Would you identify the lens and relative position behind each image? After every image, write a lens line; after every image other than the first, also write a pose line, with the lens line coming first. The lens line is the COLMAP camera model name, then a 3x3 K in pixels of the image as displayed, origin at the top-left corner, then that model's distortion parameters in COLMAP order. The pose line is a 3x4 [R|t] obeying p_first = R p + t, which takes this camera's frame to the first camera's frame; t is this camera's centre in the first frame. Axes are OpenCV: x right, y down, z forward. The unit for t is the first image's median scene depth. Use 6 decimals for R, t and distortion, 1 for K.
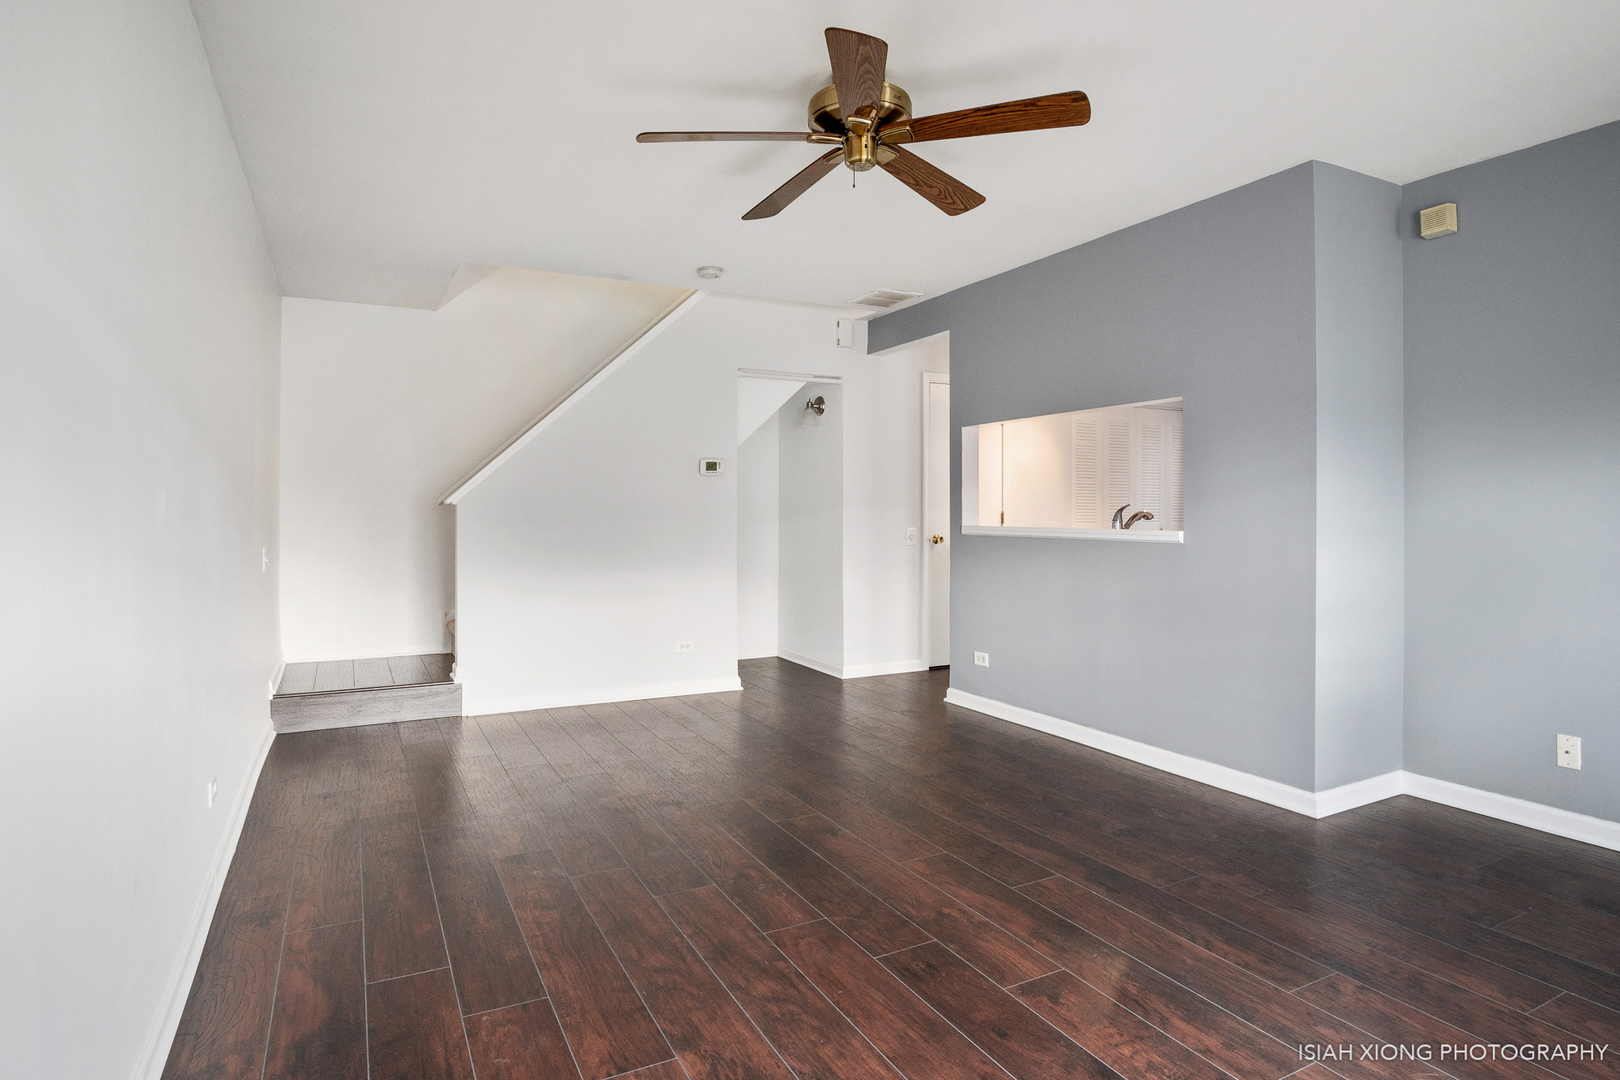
lens RADIAL K [[890.3, 0, 811.8], [0, 890.3, 538.9], [0, 0, 1]] dist [-0.015905, 0.000772]
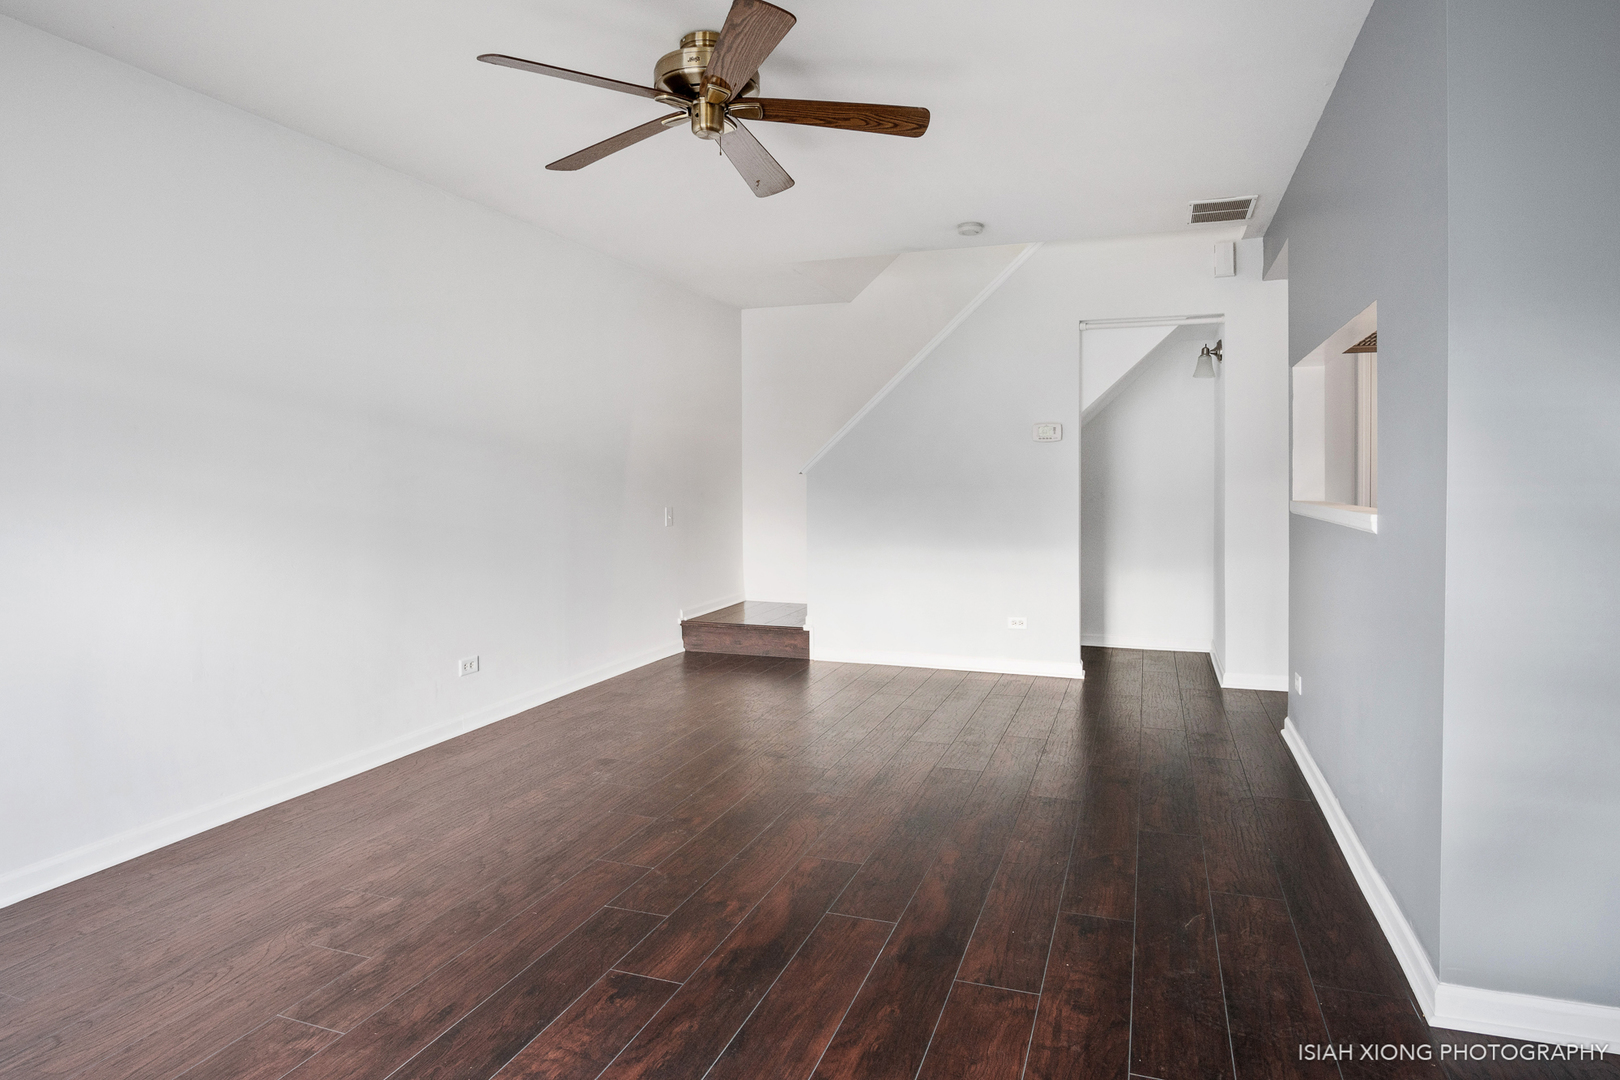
lens RADIAL K [[890.3, 0, 809.7], [0, 890.3, 545.4], [0, 0, 1]] dist [-0.015905, 0.000772]
pose [[0.670053, 0.046709, -0.740842, 0.859719], [-0.014352, 0.998647, 0.049983, -0.016416], [0.742175, -0.022859, 0.669817, 0.405315]]
